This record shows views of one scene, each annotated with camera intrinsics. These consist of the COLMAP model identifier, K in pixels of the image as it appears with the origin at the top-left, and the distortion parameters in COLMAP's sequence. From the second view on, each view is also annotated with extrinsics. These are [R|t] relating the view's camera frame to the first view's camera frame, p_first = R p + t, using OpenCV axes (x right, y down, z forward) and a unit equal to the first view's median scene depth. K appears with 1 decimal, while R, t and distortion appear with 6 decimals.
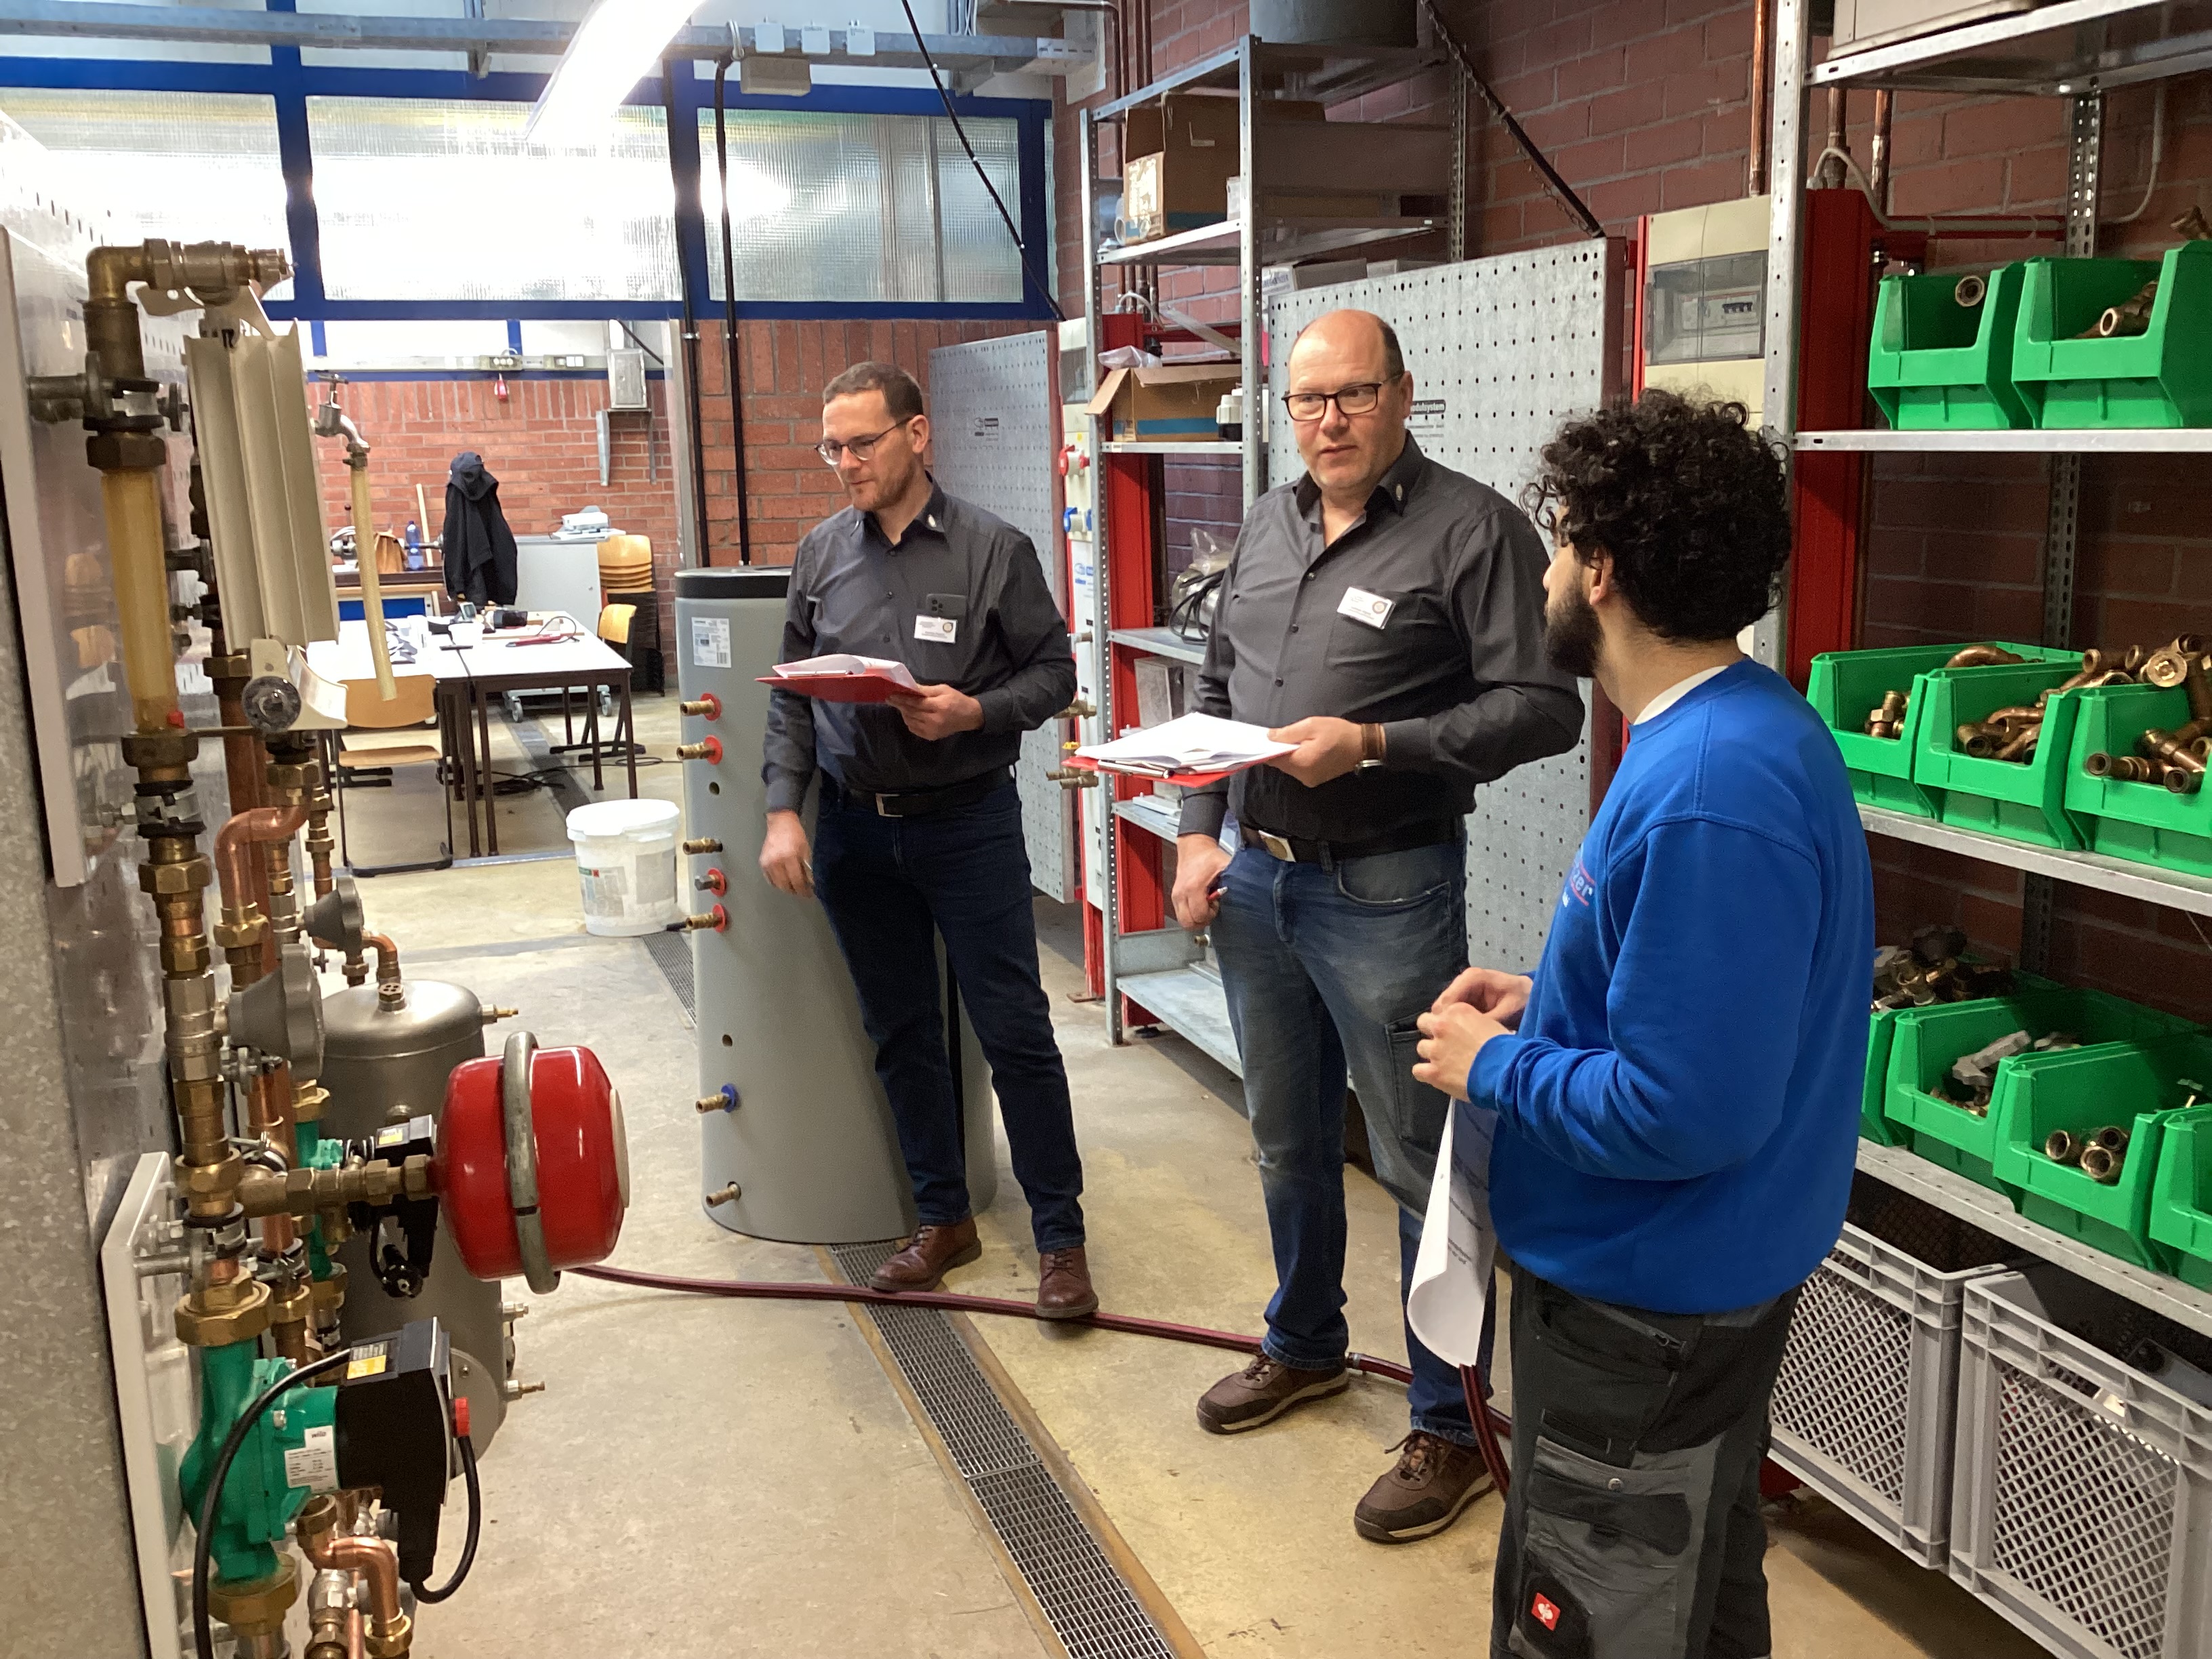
lens RADIAL K [[2014.9, 0, 1096.8], [0, 2014.9, 838.7], [0, 0, 1]] dist [0.035825, 0.000000]
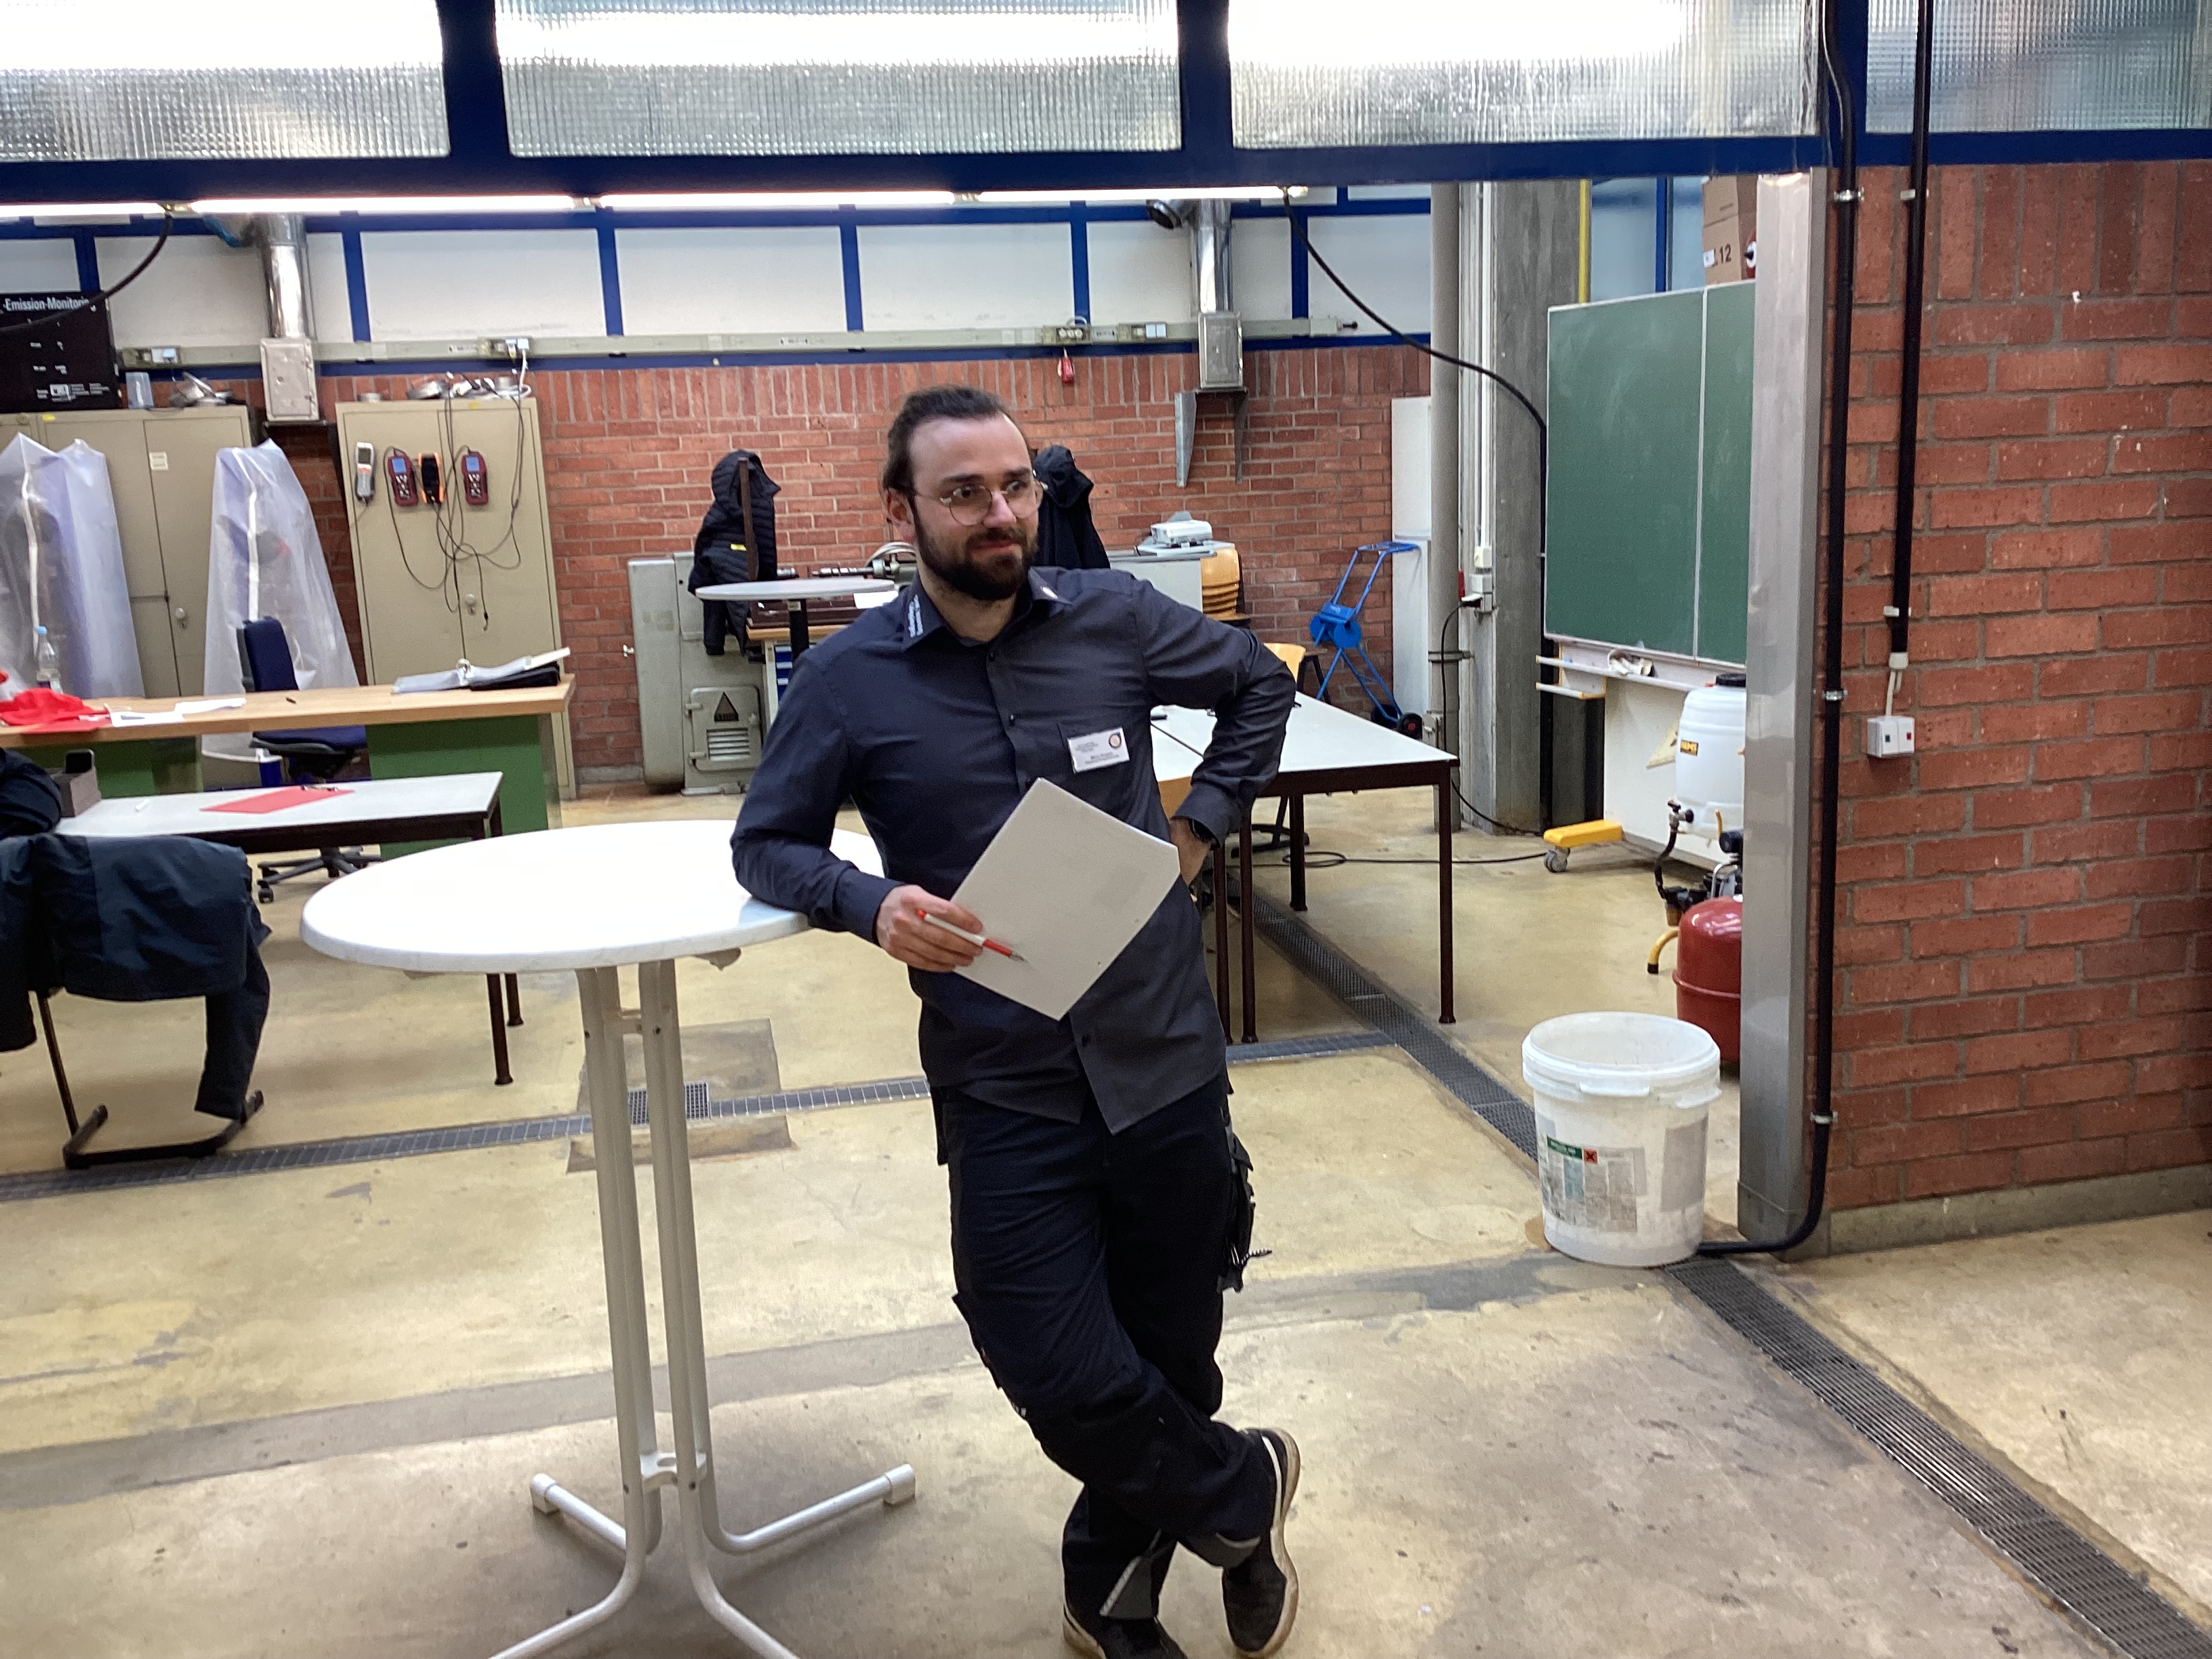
lens RADIAL K [[2014.9, 0, 1113.9], [0, 2014.9, 818.9], [0, 0, 1]] dist [0.035825, 0.000000]
pose [[0.988446, 0.010675, -0.151194, -0.159121], [-0.012071, 0.999893, -0.008322, -0.038571], [0.151089, 0.010051, 0.988469, 0.223065]]
